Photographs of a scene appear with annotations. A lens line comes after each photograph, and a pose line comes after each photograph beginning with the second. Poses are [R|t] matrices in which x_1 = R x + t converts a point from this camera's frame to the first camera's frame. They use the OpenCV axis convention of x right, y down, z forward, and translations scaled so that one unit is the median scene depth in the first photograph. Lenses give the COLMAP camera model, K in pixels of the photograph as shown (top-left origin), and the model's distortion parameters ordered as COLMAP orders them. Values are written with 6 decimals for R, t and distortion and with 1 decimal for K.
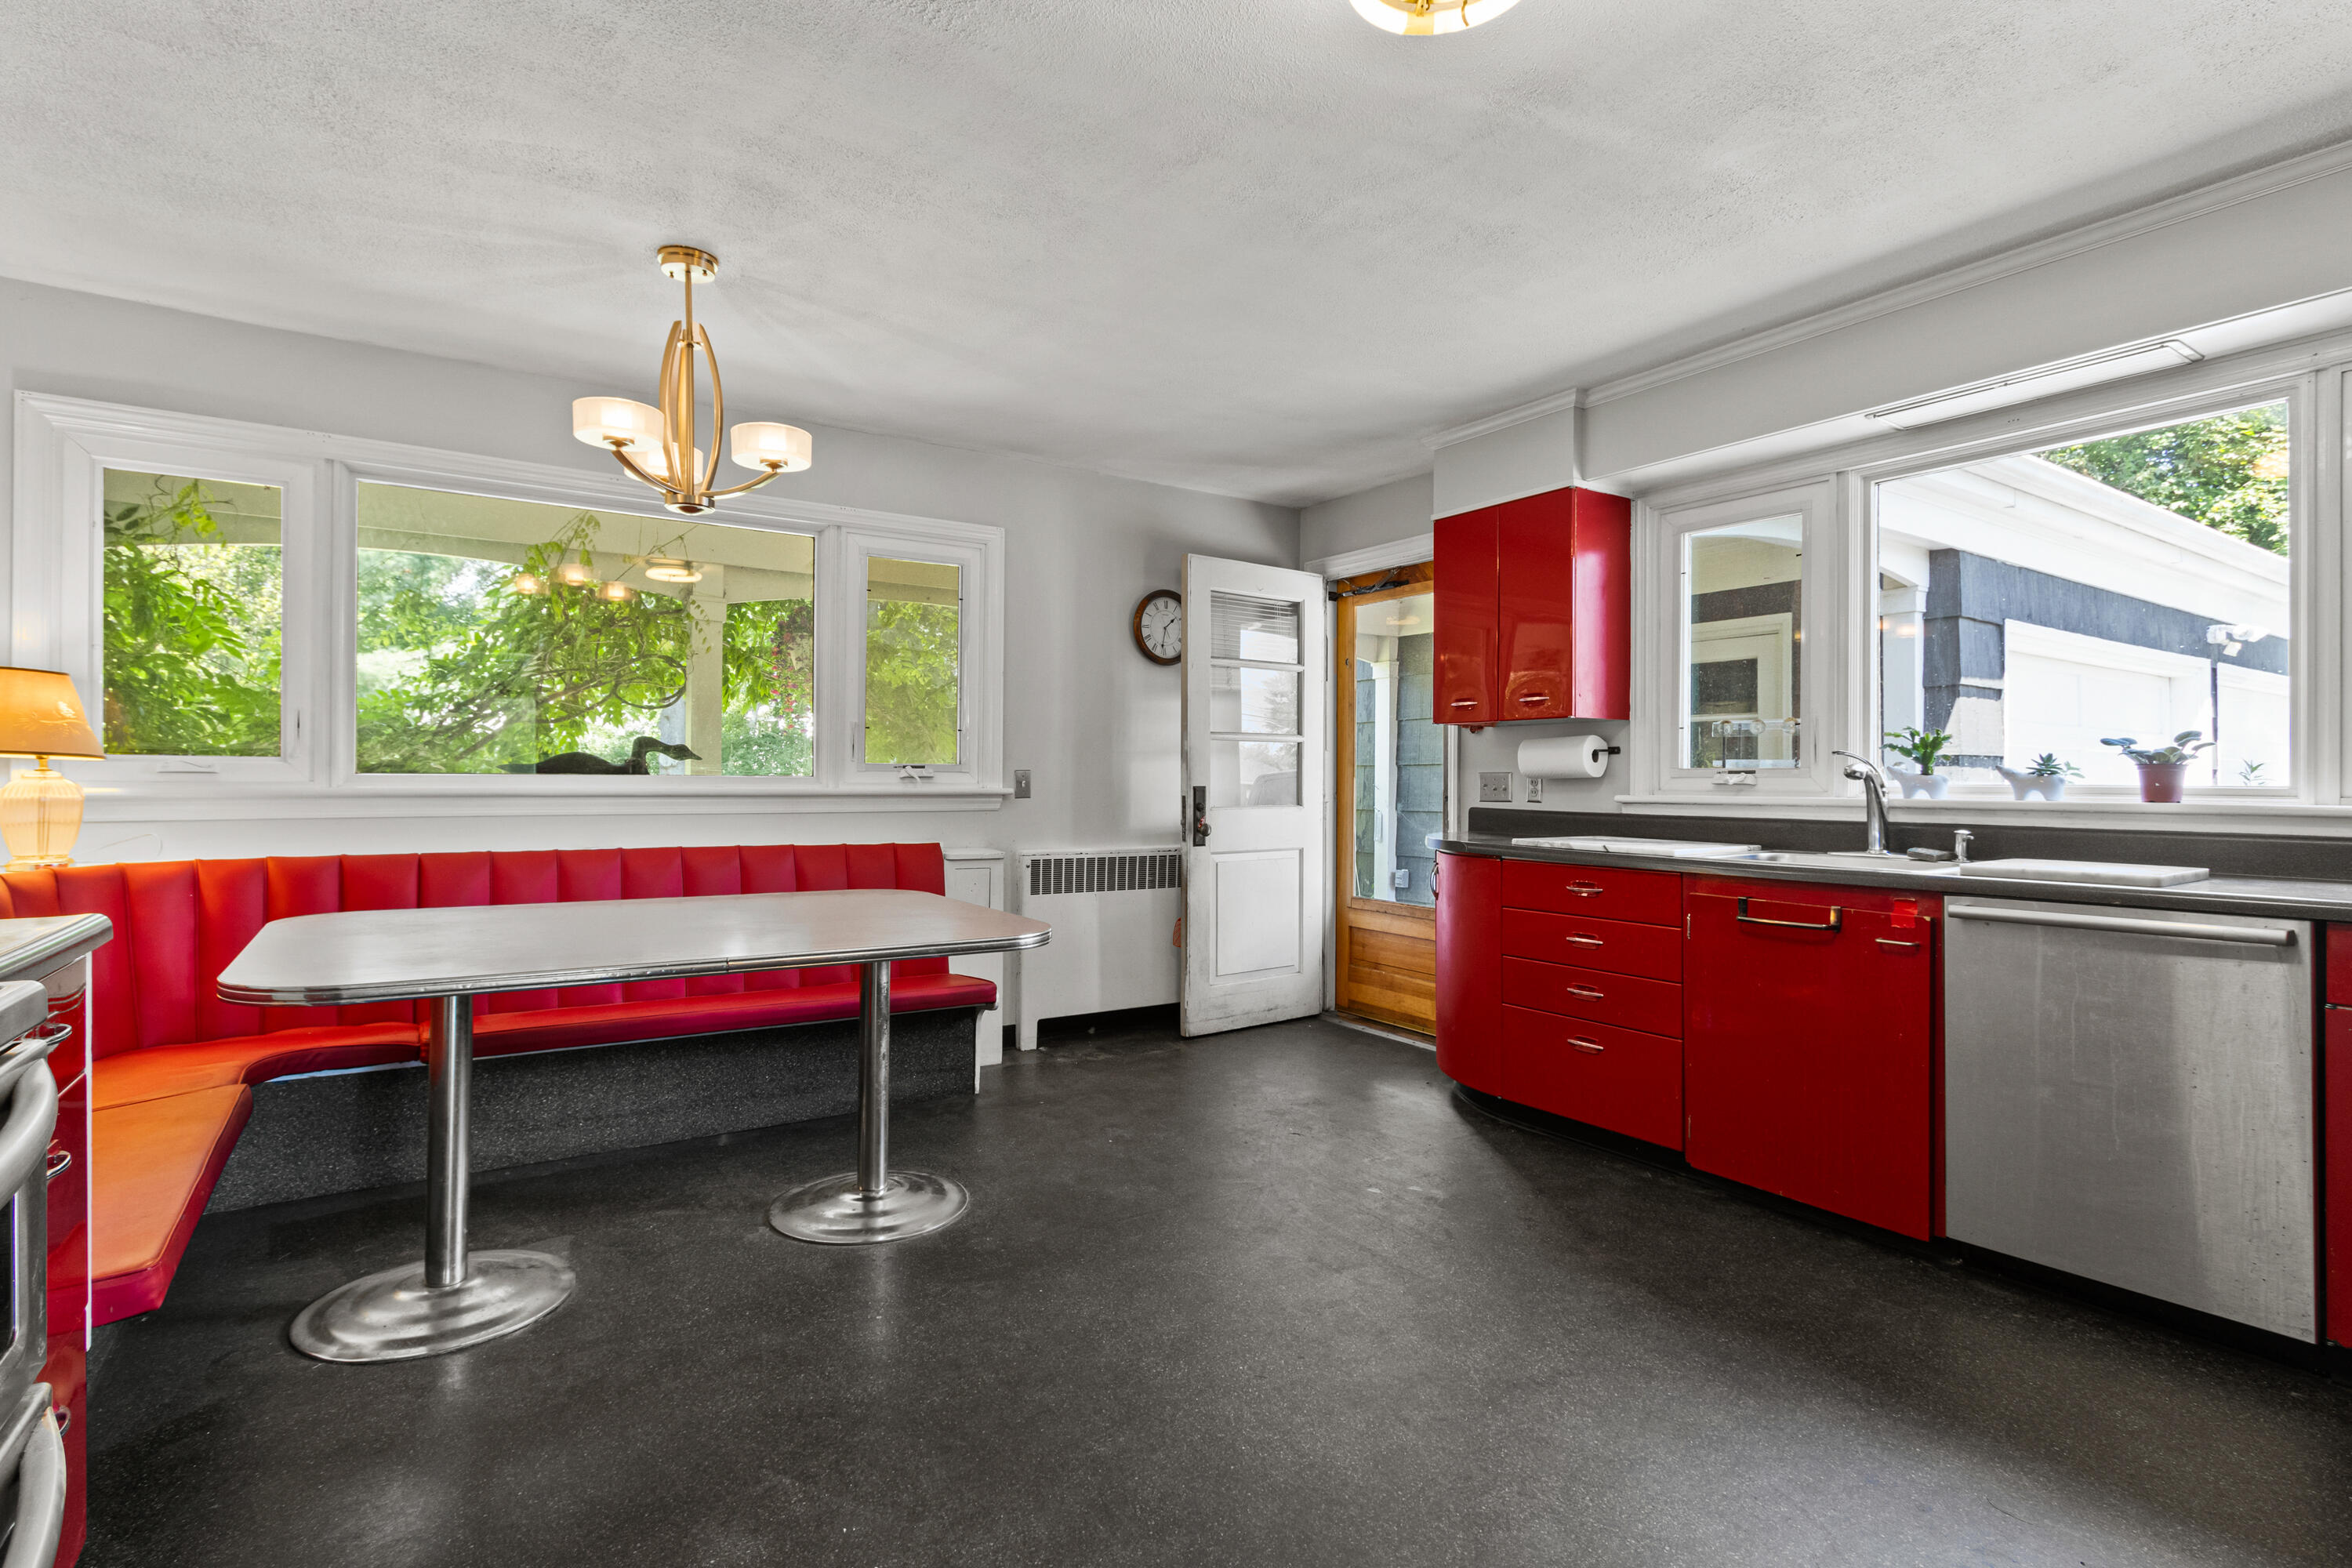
lens RADIAL K [[1121.0, 0, 1173.9], [0, 1121.0, 780.4], [0, 0, 1]] dist [0.003413, -0.001578]
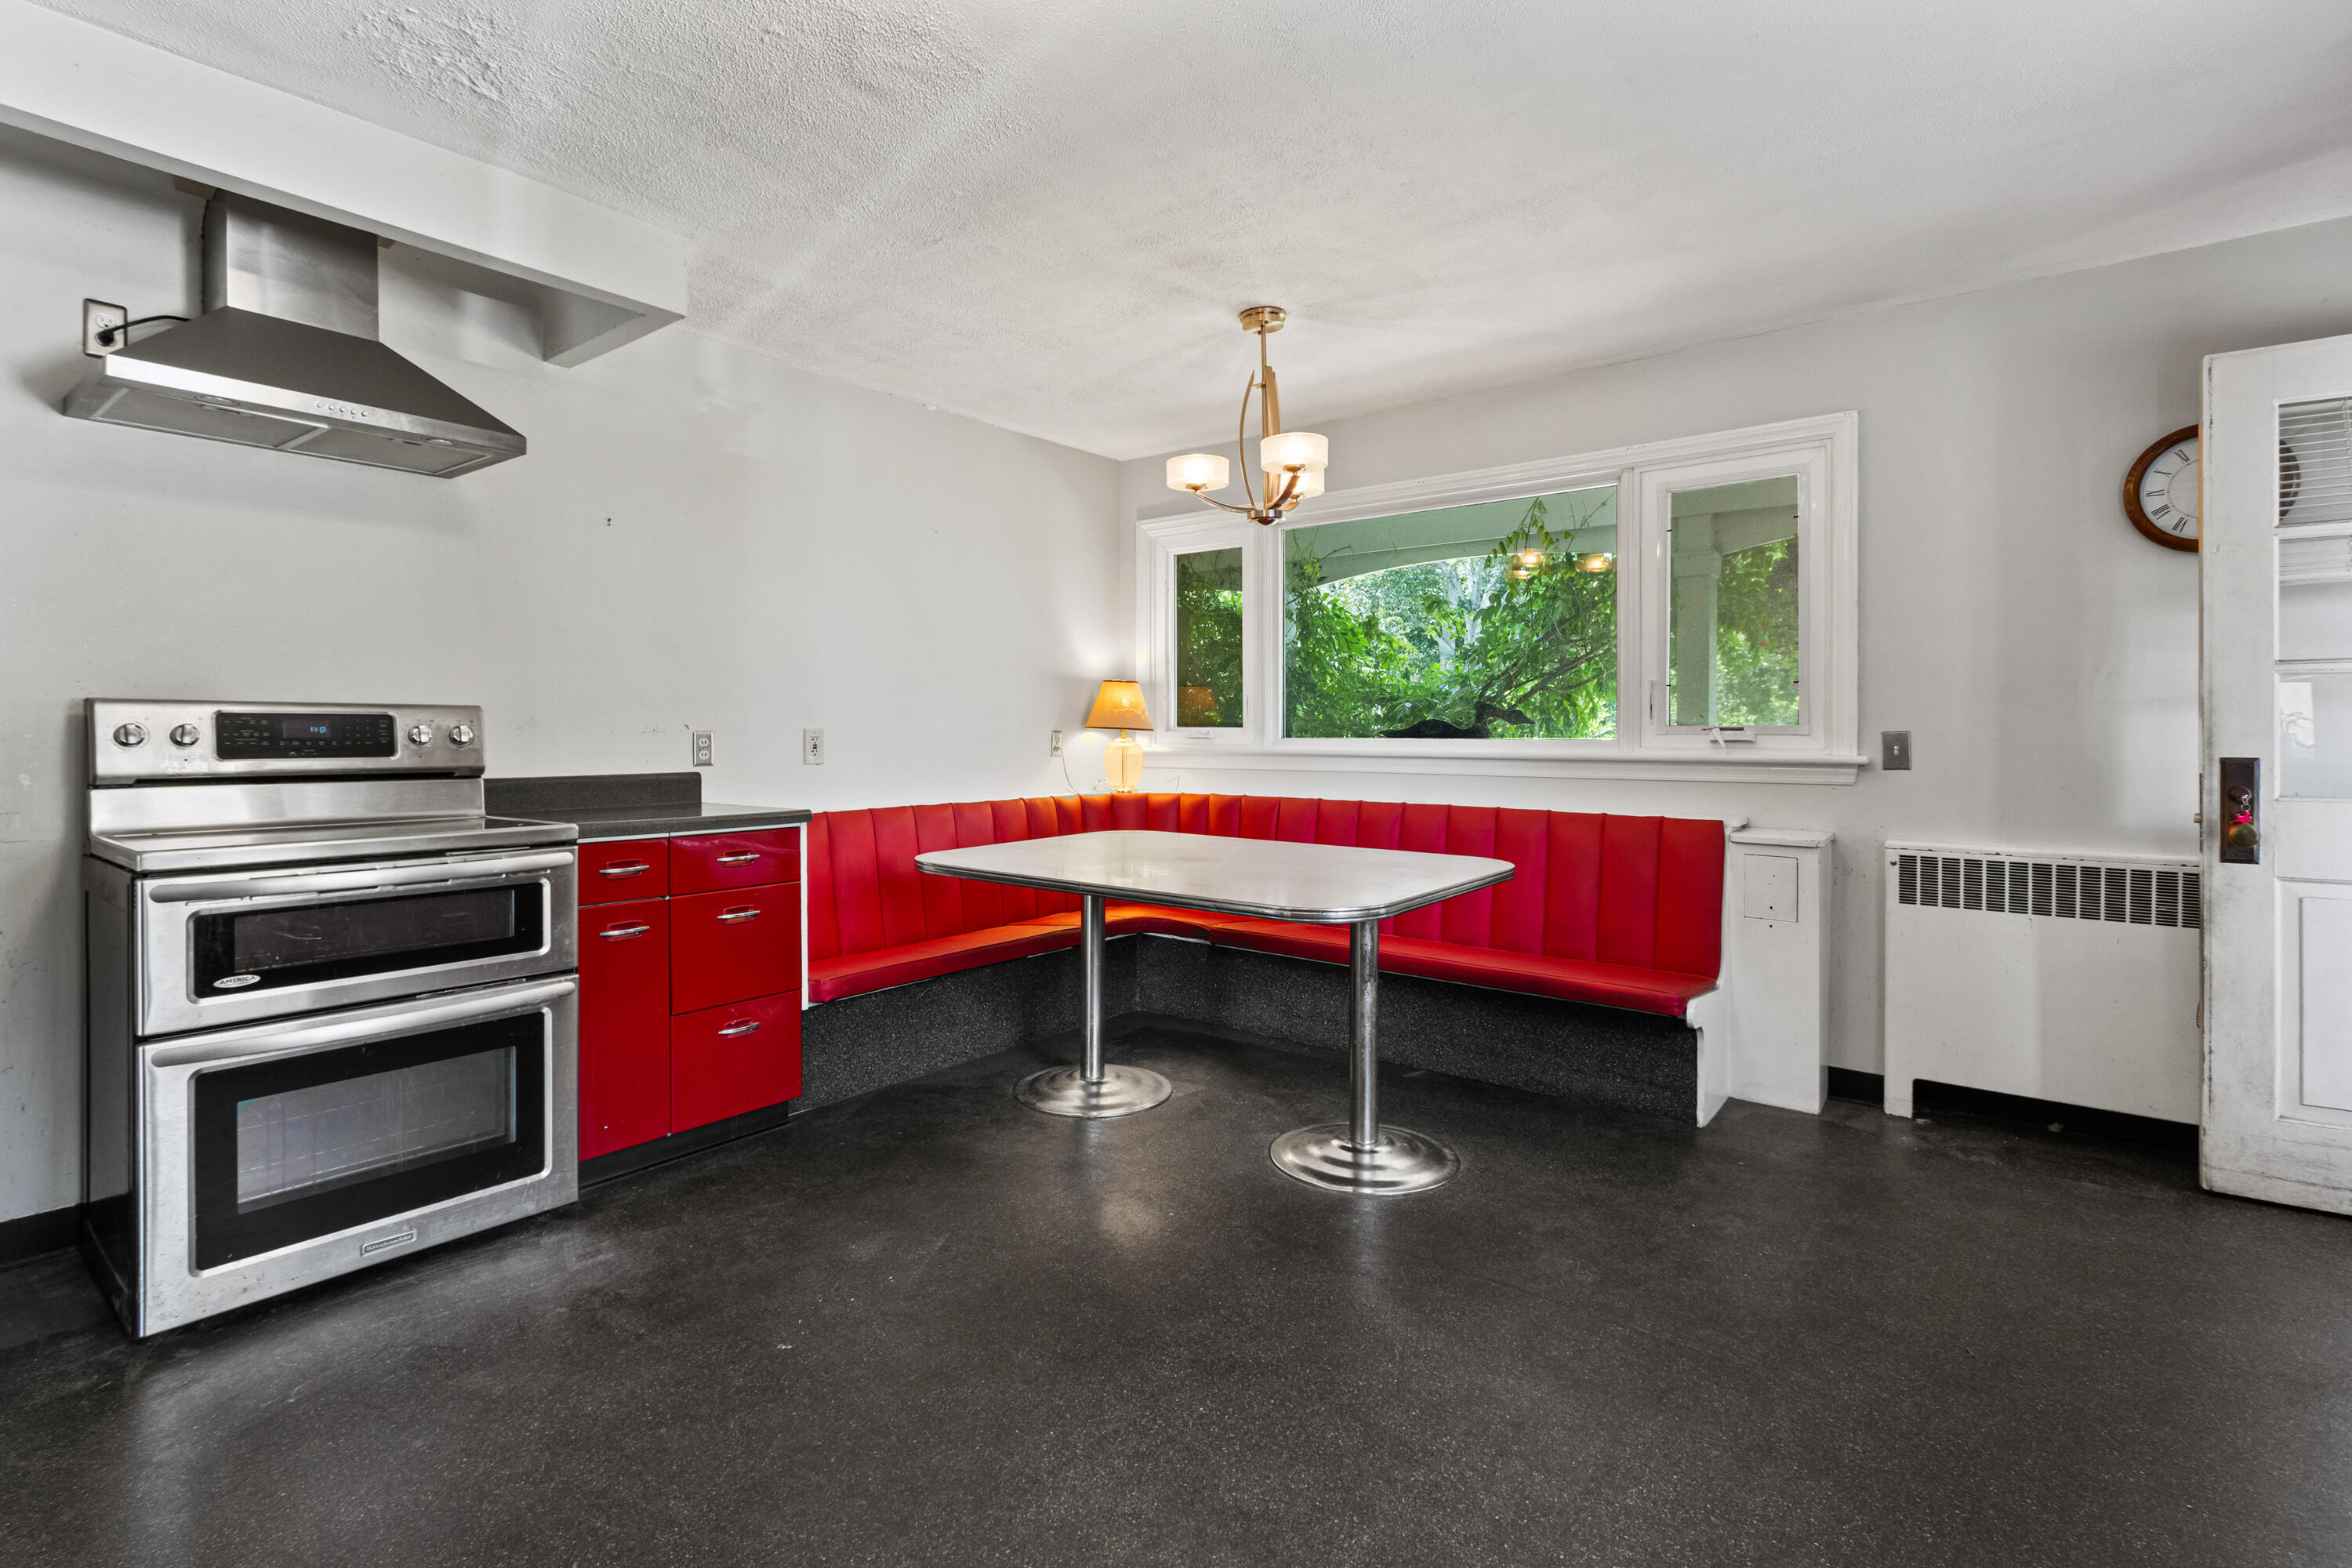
lens RADIAL K [[1121.0, 0, 1166.4], [0, 1121.0, 734.2], [0, 0, 1]] dist [0.003413, -0.001578]
pose [[0.304946, -0.002030, -0.952368, 0.425927], [0.000959, 0.999998, -0.001825, -0.006620], [0.952369, -0.000357, 0.304947, 0.328544]]
